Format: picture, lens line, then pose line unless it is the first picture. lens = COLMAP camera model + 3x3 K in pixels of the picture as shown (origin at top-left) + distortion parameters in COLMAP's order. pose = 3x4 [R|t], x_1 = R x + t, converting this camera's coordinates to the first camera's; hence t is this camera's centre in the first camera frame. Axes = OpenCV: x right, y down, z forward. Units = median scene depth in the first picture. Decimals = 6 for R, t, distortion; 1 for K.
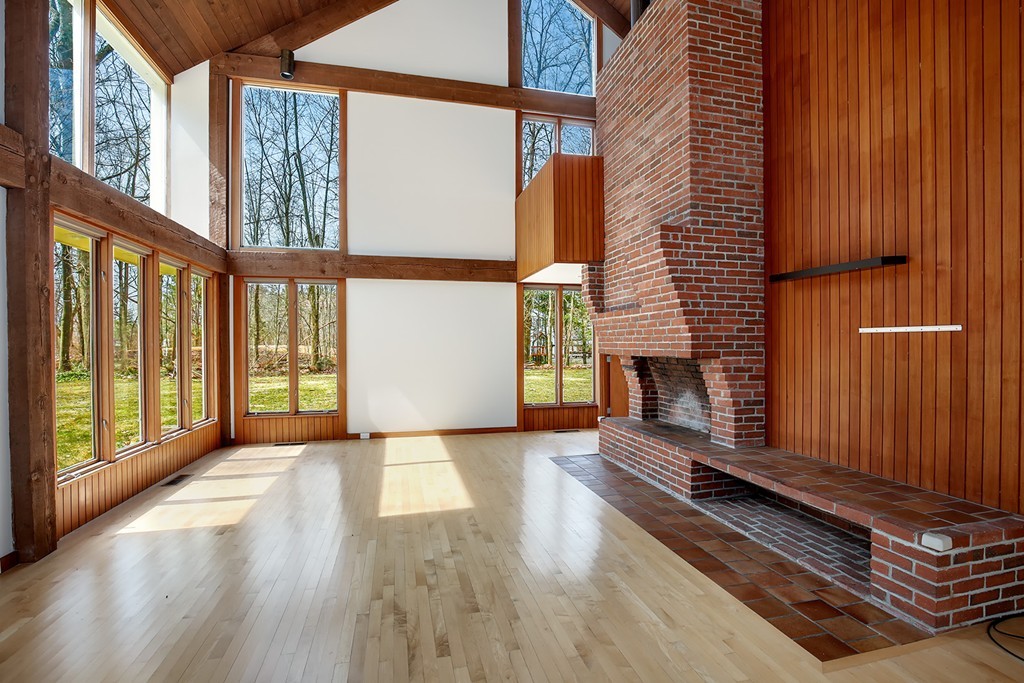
lens RADIAL K [[473.4, 0, 513.4], [0, 473.4, 350.0], [0, 0, 1]] dist [-0.029062, 0.000052]
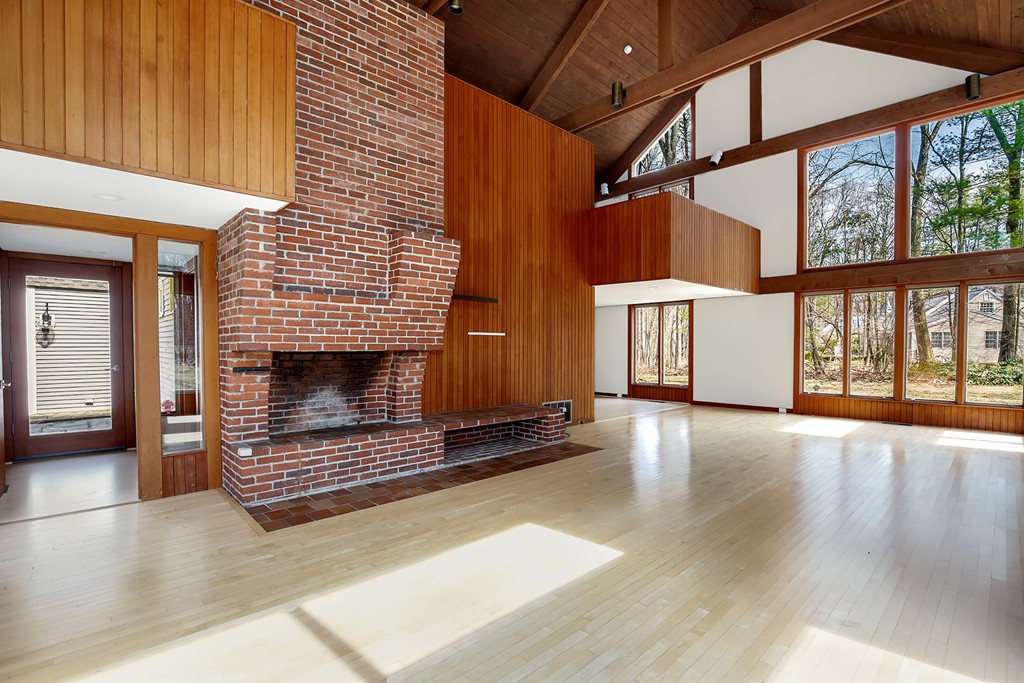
lens RADIAL K [[470.3, 0, 520.1], [0, 470.3, 360.9], [0, 0, 1]] dist [-0.029596, 0.000104]
pose [[-0.490614, -0.024190, 0.871041, -0.772594], [0.010557, 0.999376, 0.033700, 0.004970], [-0.871313, 0.025729, -0.490053, 1.371051]]
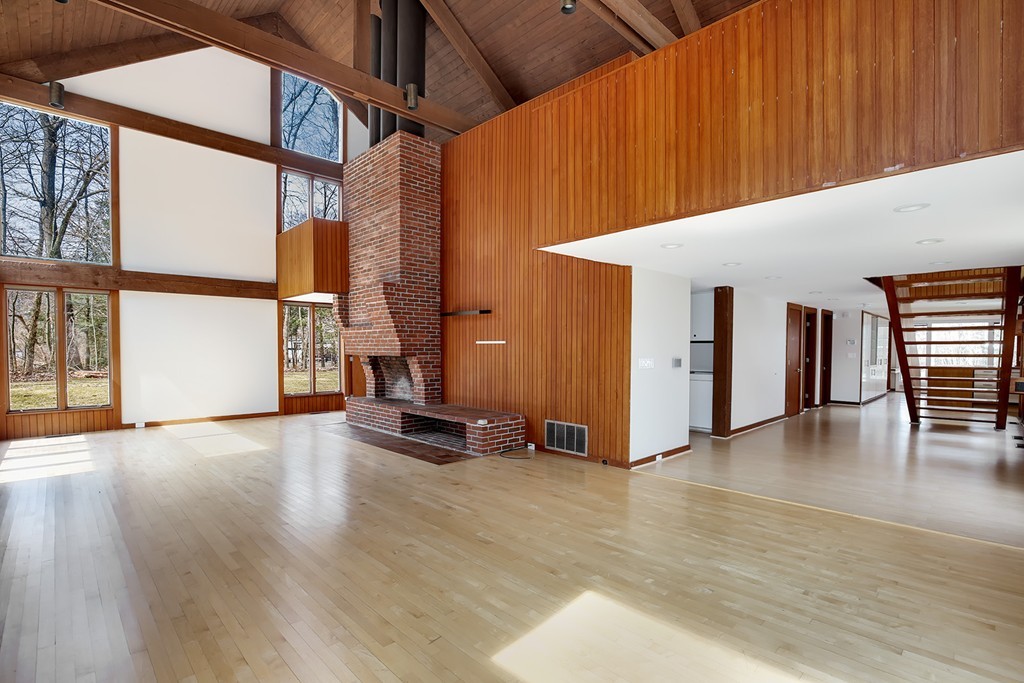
lens RADIAL K [[470.3, 0, 520.1], [0, 470.3, 360.9], [0, 0, 1]] dist [-0.029596, 0.000104]
pose [[0.850644, -0.009436, 0.525657, -0.173824], [0.001151, 0.999870, 0.016086, 0.006614], [-0.525741, -0.013078, 0.850544, -0.745088]]
